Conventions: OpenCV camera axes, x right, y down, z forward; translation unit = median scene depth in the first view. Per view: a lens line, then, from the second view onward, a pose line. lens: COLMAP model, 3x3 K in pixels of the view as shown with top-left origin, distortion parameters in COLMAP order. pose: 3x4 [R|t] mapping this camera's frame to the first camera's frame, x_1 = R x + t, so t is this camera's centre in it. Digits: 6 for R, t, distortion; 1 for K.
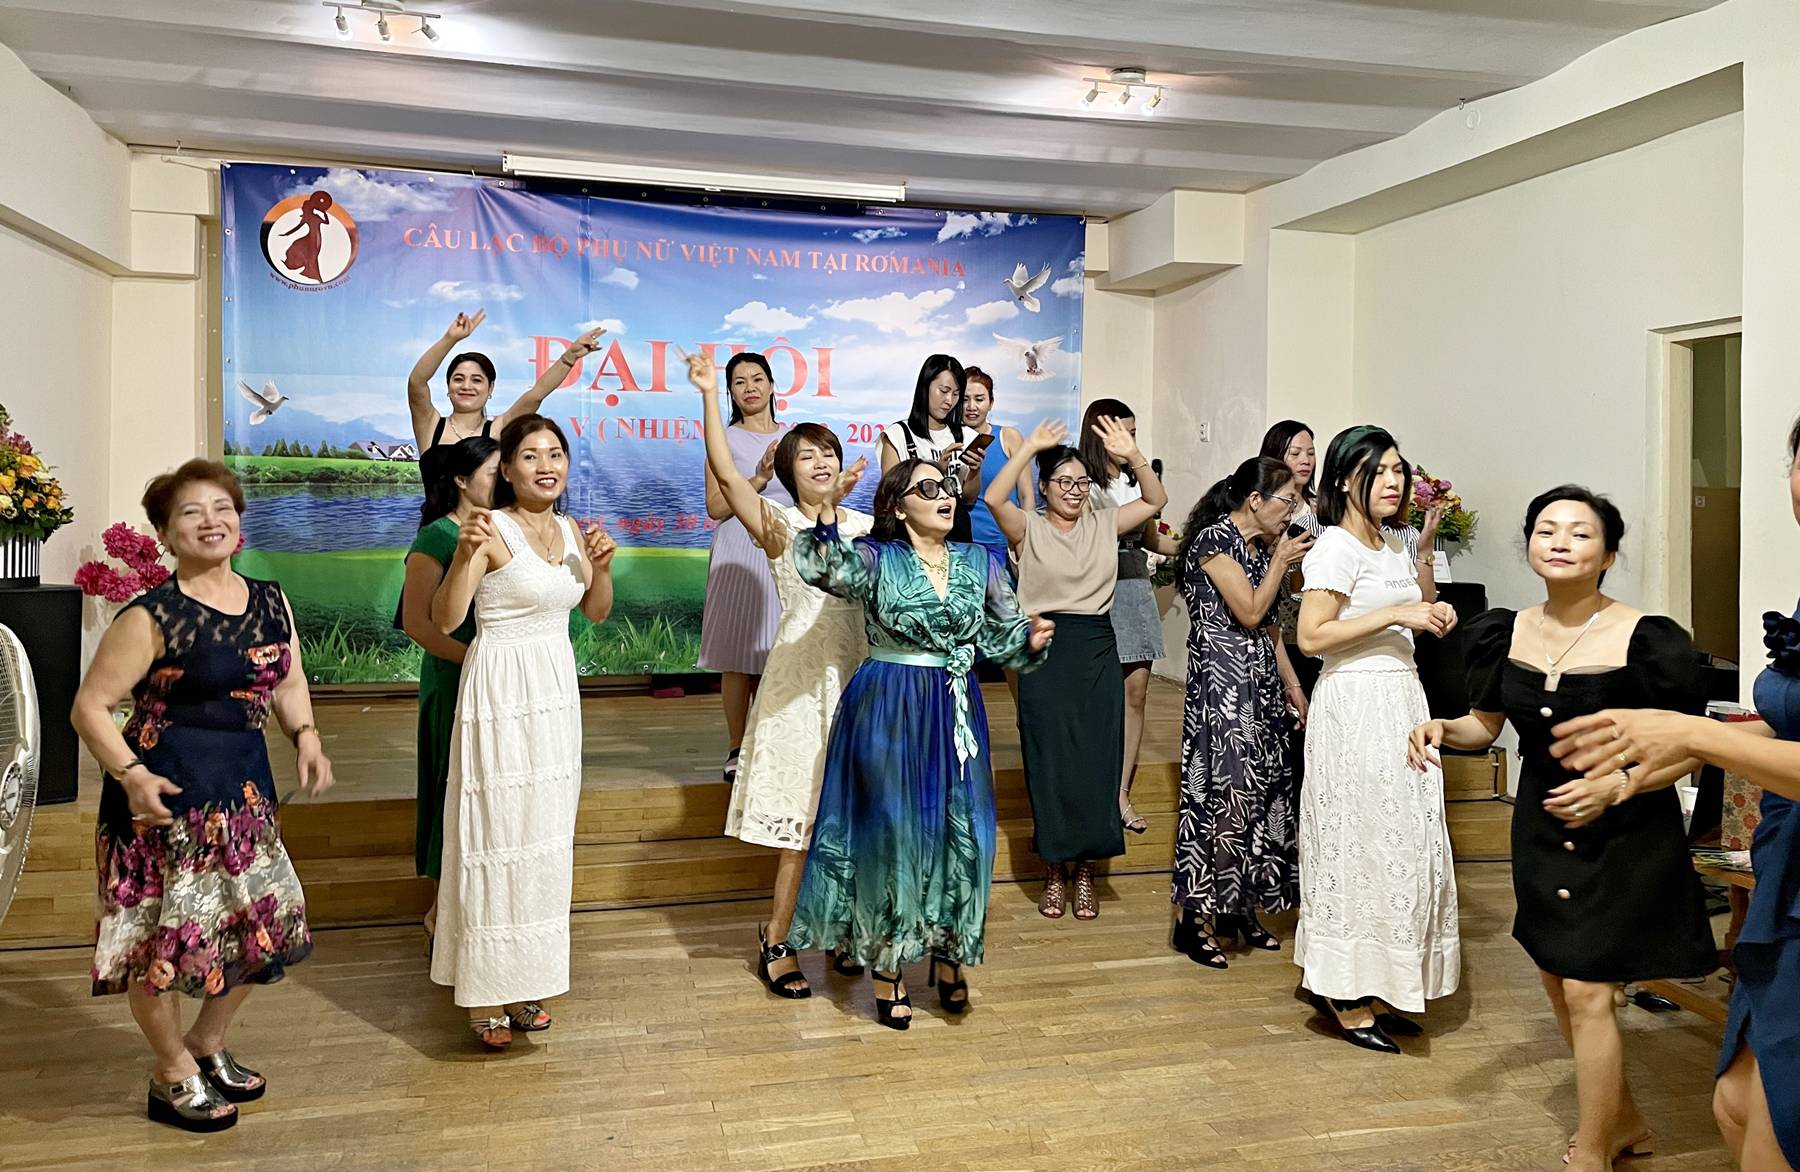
lens RADIAL K [[1367.1, 0, 899.1], [0, 1367.1, 475.2], [0, 0, 1]] dist [0.079322, -0.086555]
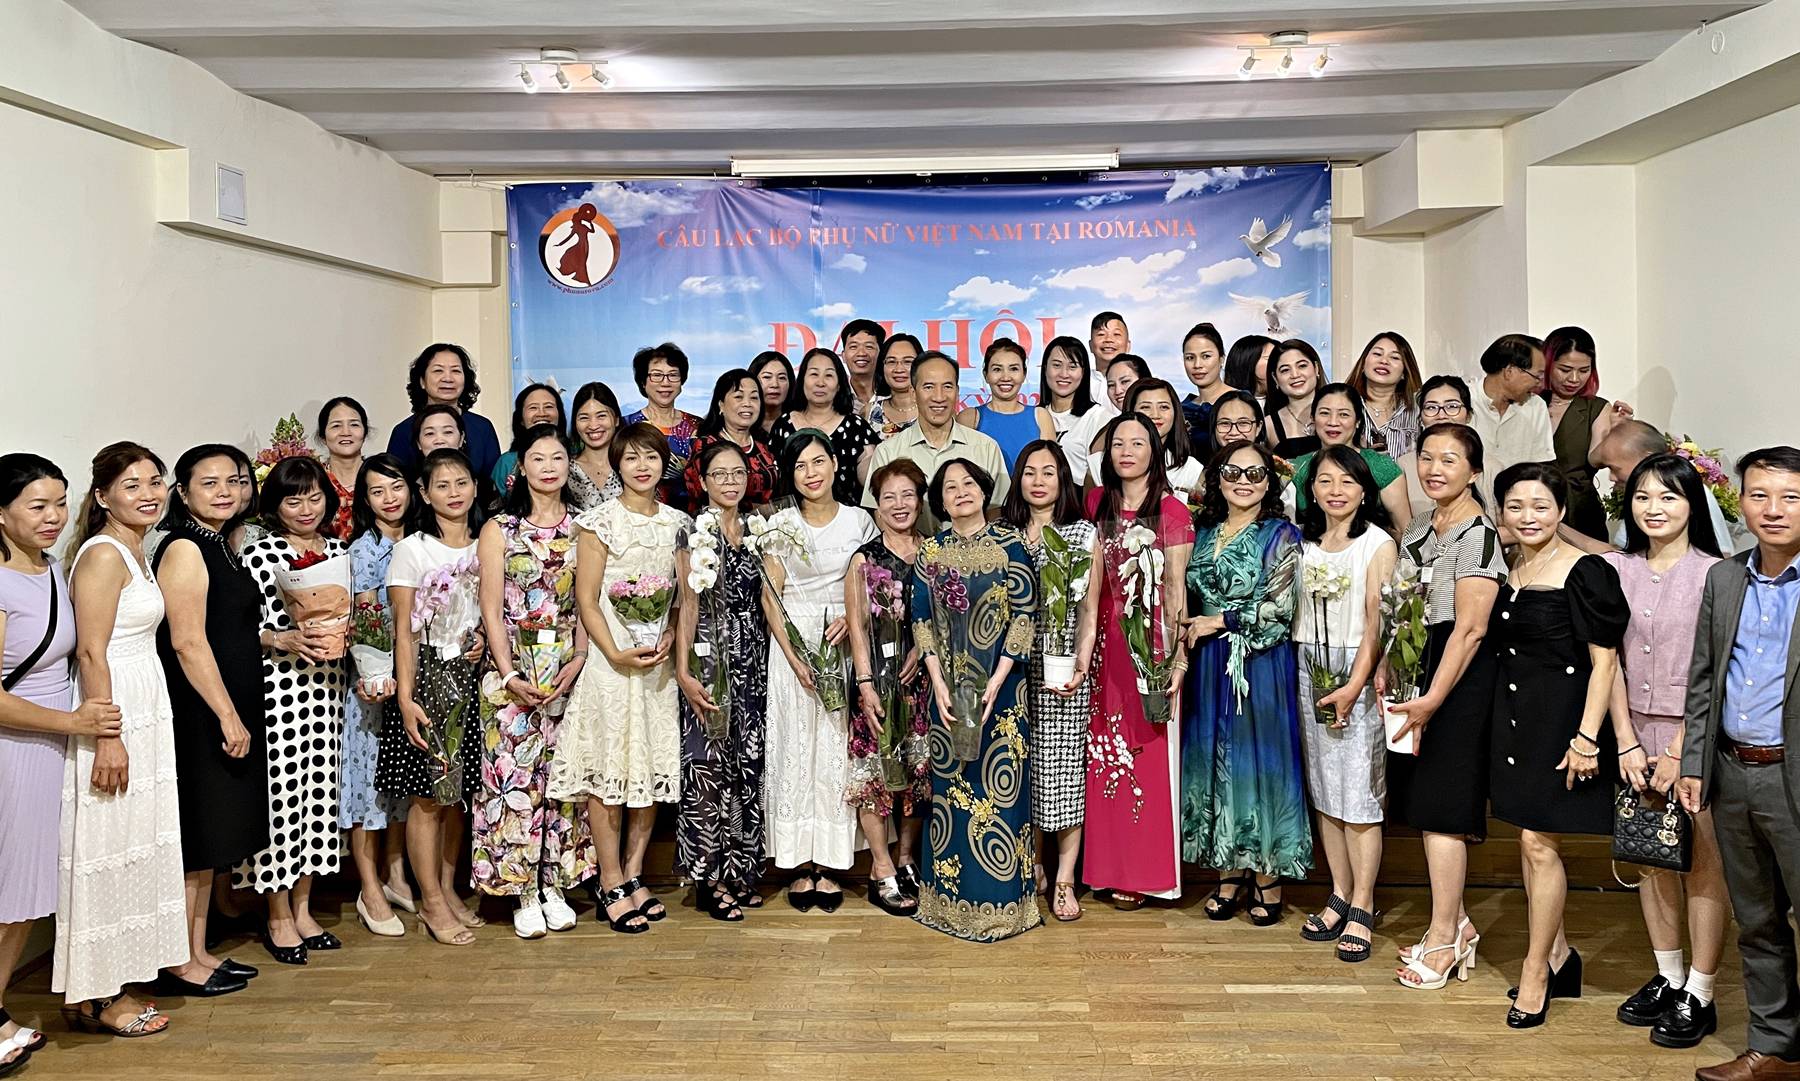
lens RADIAL K [[1373.3, 0, 892.3], [0, 1373.3, 387.2], [0, 0, 1]] dist [0.104917, -0.105778]
pose [[0.957744, -0.031408, -0.285902, 0.127873], [0.028728, 0.999495, -0.013565, -0.033310], [0.286183, 0.004778, 0.958163, 0.001309]]
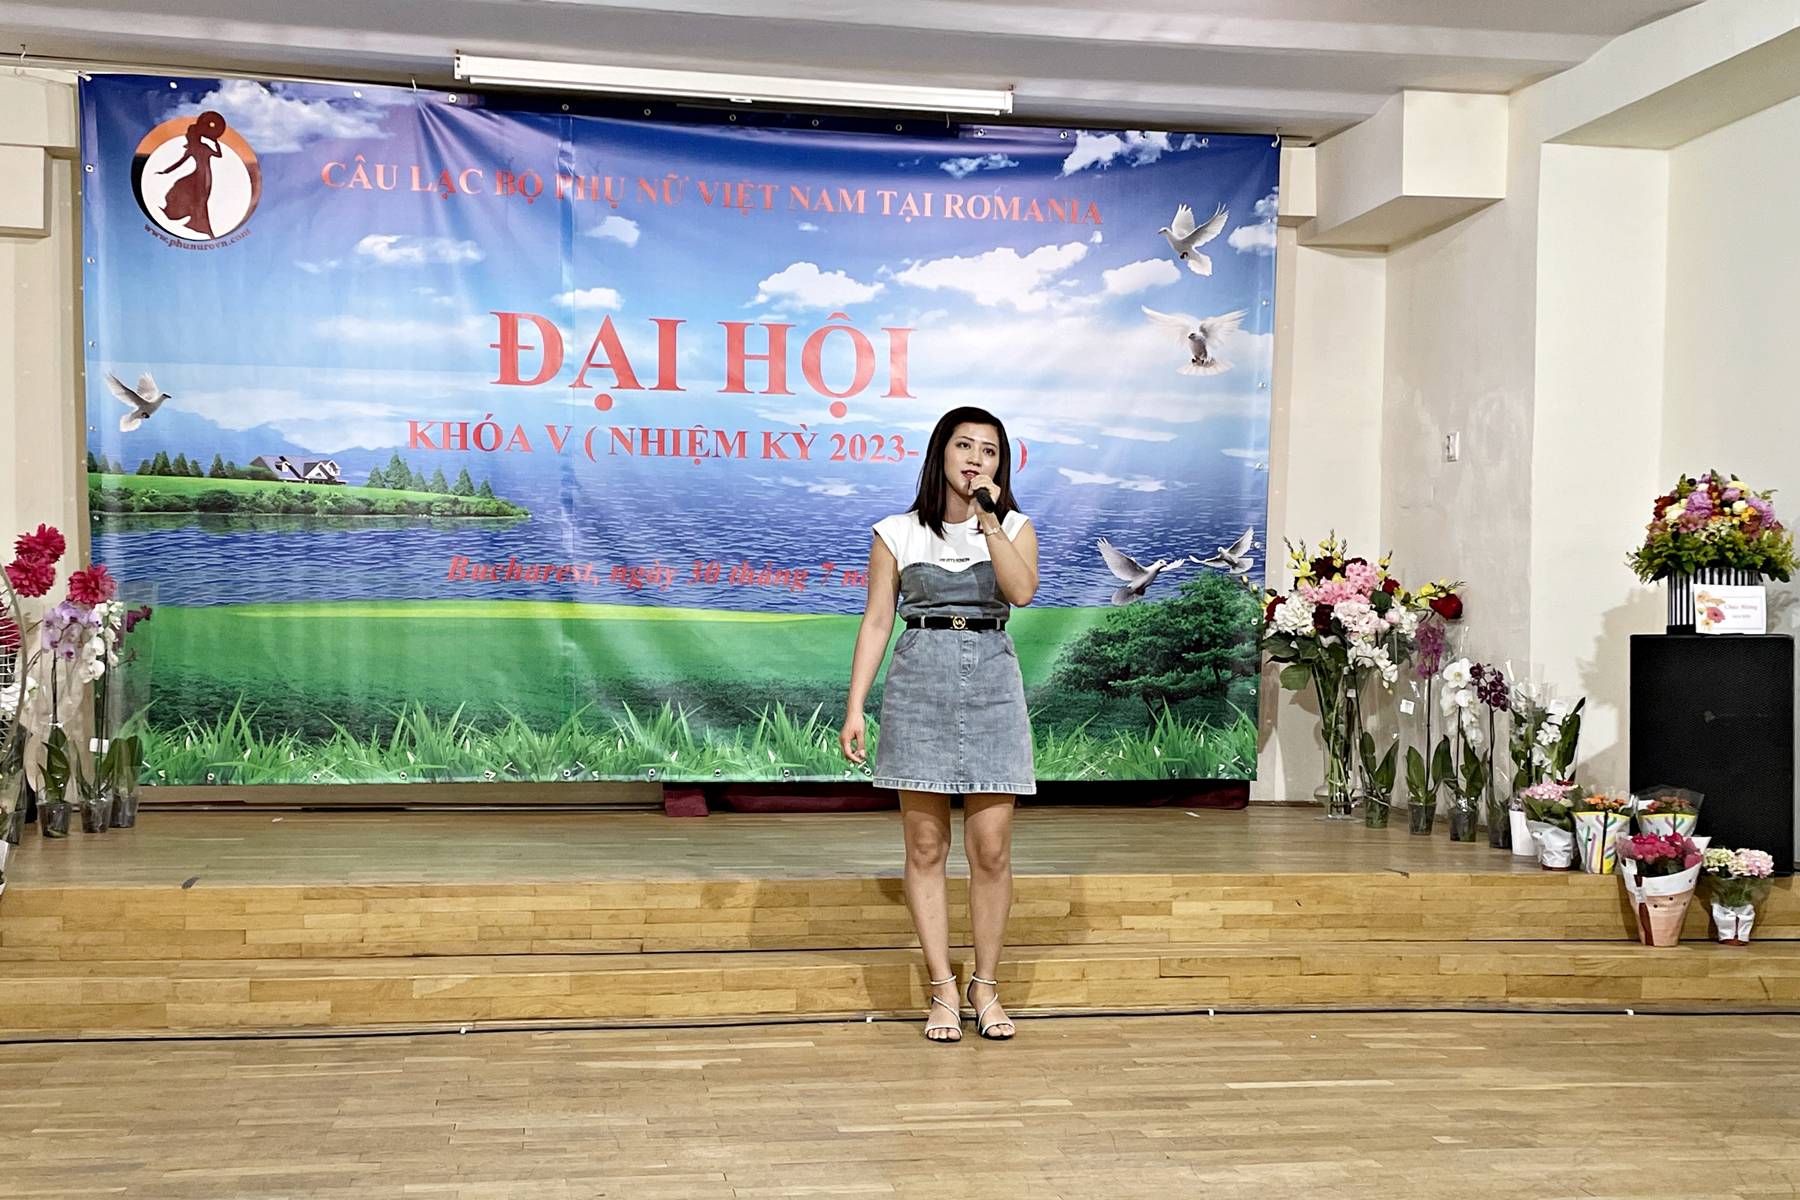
lens RADIAL K [[2177.0, 0, 887.2], [0, 2177.0, 661.5], [0, 0, 1]] dist [0.078000, 0.000000]
pose [[0.996829, 0.002314, -0.079540, 0.030279], [-0.000521, 0.999746, 0.022549, 0.056285], [0.079572, -0.022436, 0.996577, -0.131409]]
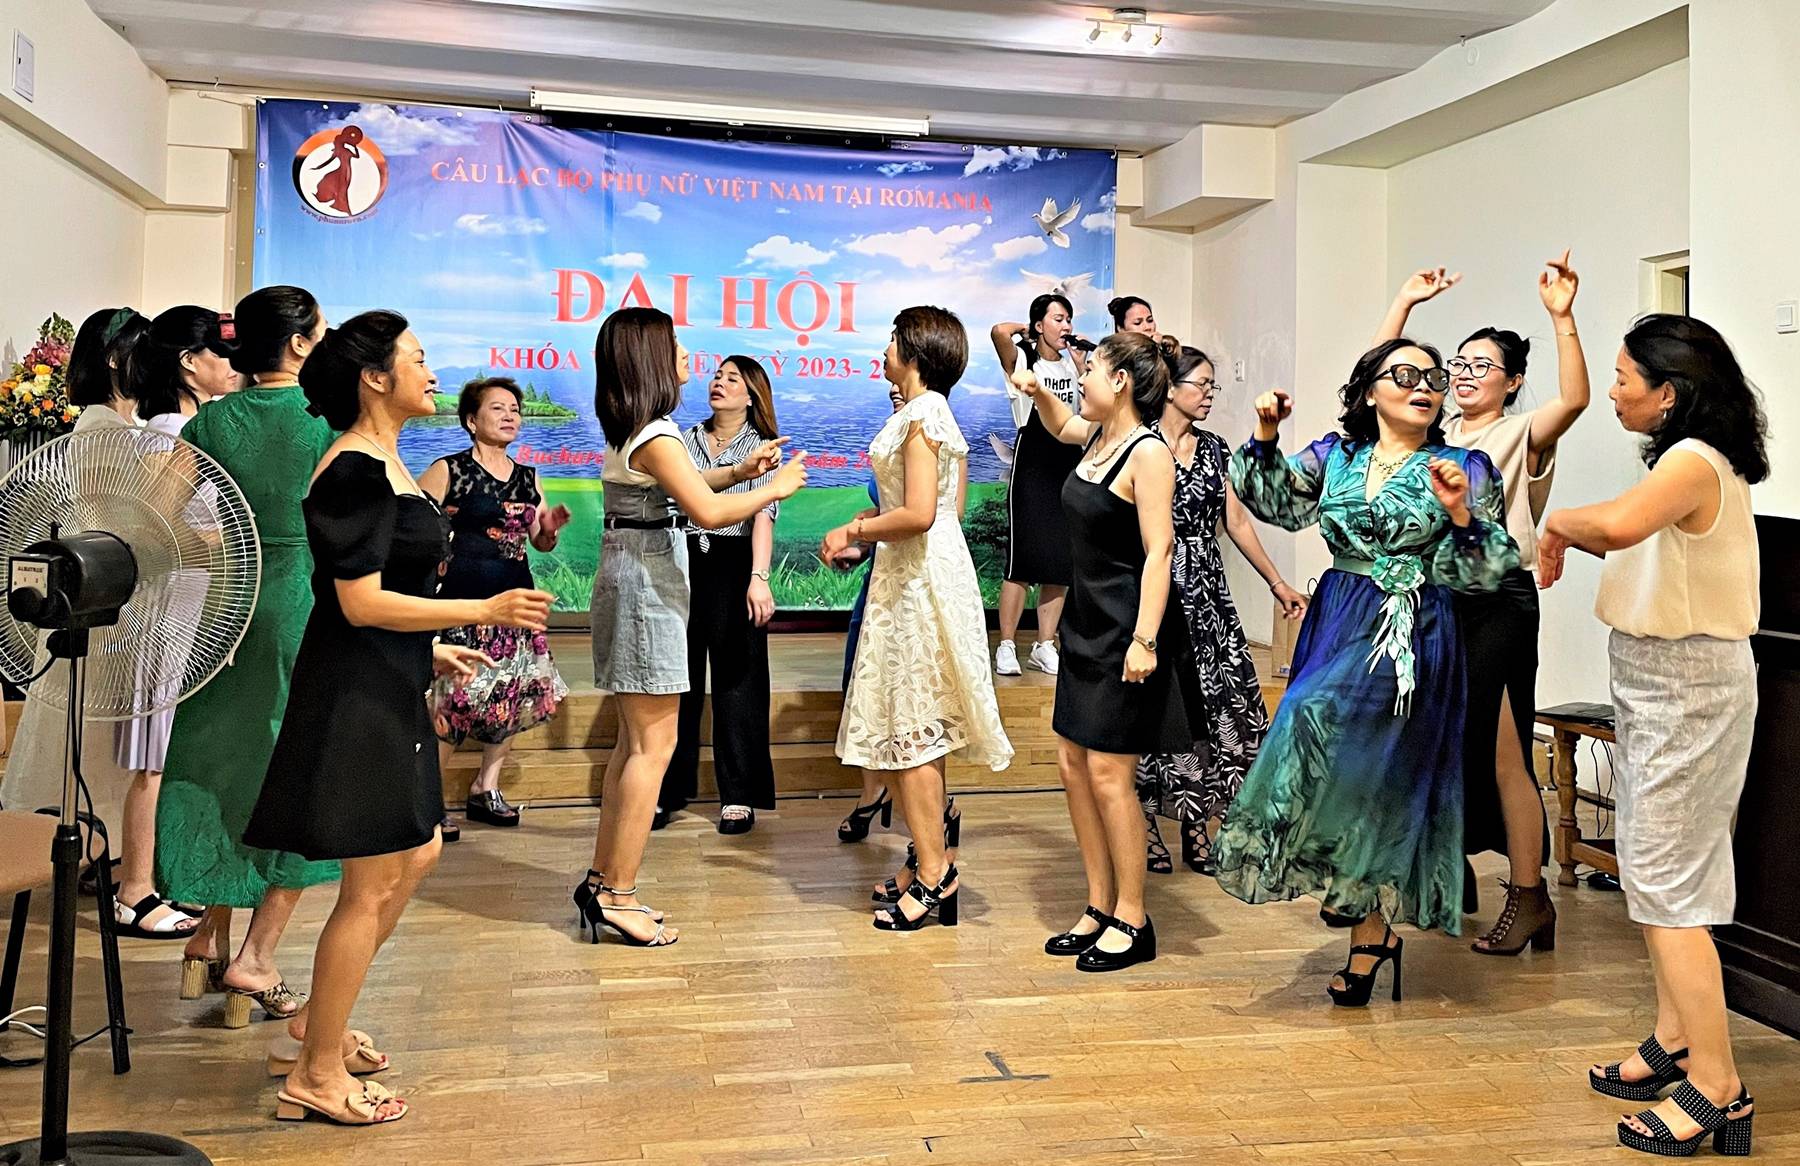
lens RADIAL K [[1617.1, 0, 911.5], [0, 1617.1, 368.8], [0, 0, 1]] dist [0.095564, -0.128165]
pose [[0.999400, 0.004837, -0.034301, 0.033143], [-0.006742, 0.998428, -0.055643, 0.035263], [0.033978, 0.055841, 0.997861, -0.165823]]
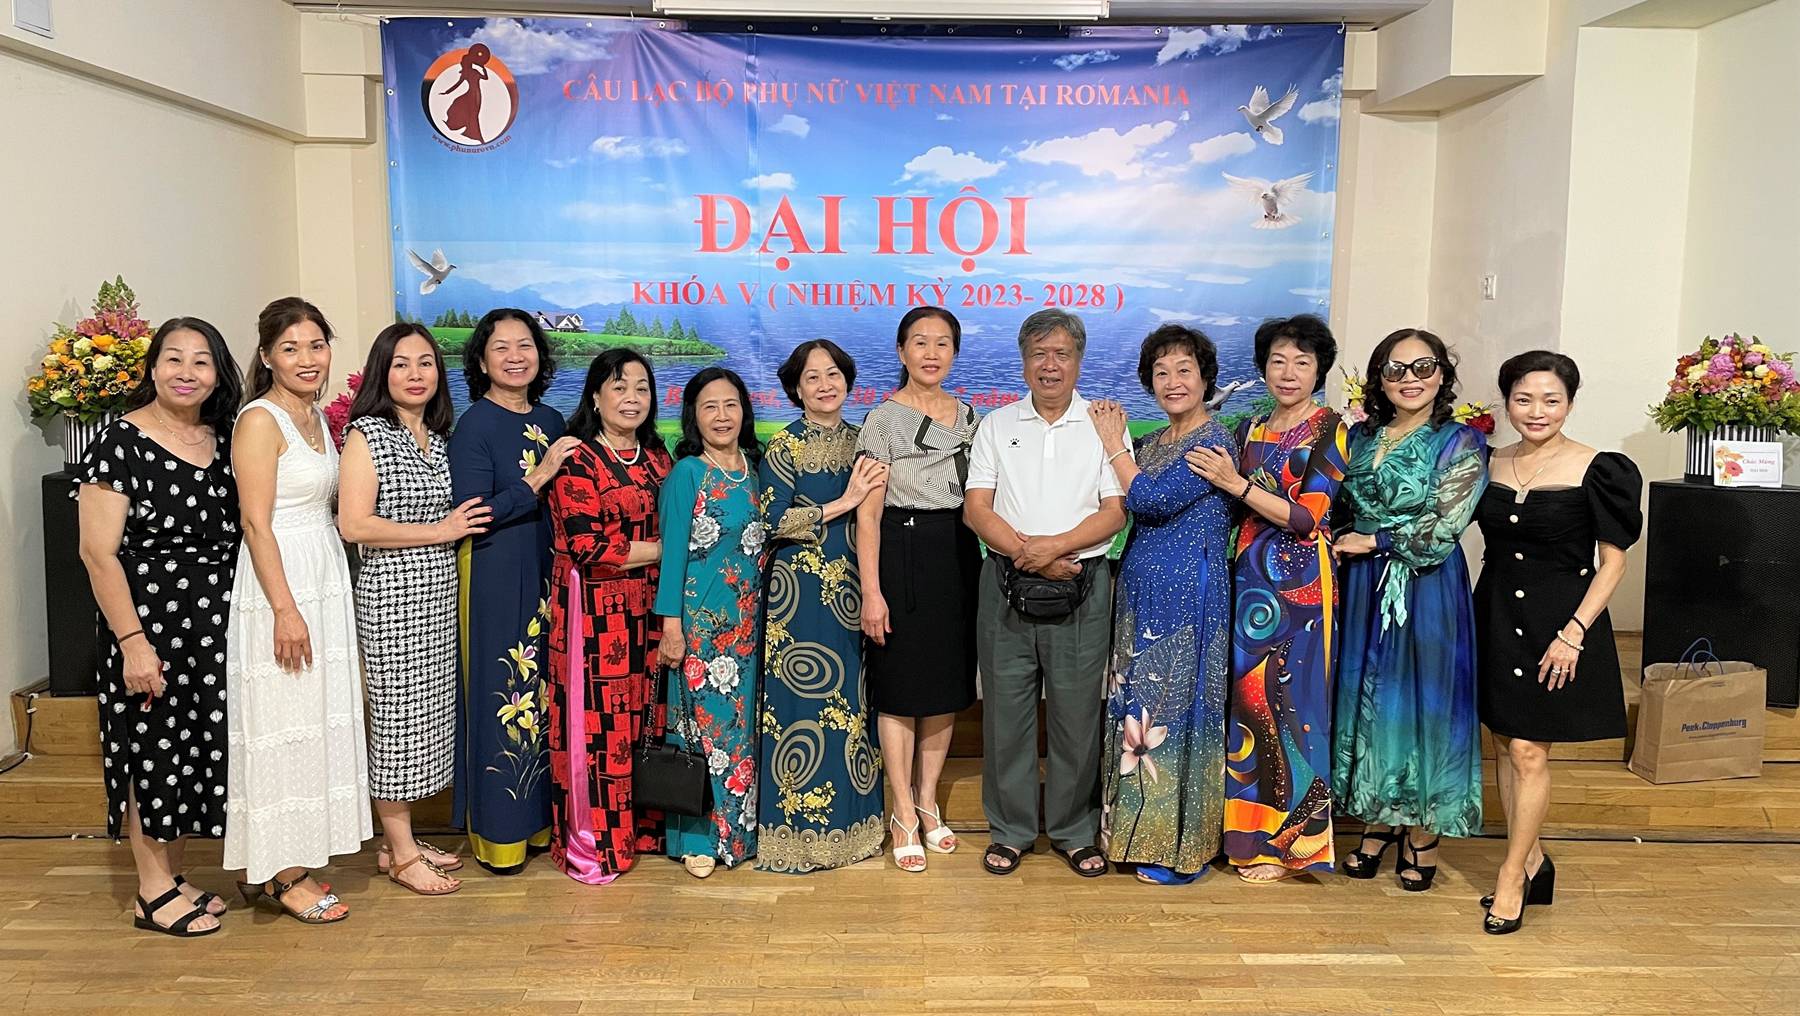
lens RADIAL K [[1408.5, 0, 879.4], [0, 1408.5, 464.4], [0, 0, 1]] dist [0.091253, -0.110477]
pose [[0.972425, 0.017309, -0.232571, 0.075284], [0.006801, 0.994713, 0.102467, -0.017215], [0.233115, -0.101223, 0.967167, 0.092326]]
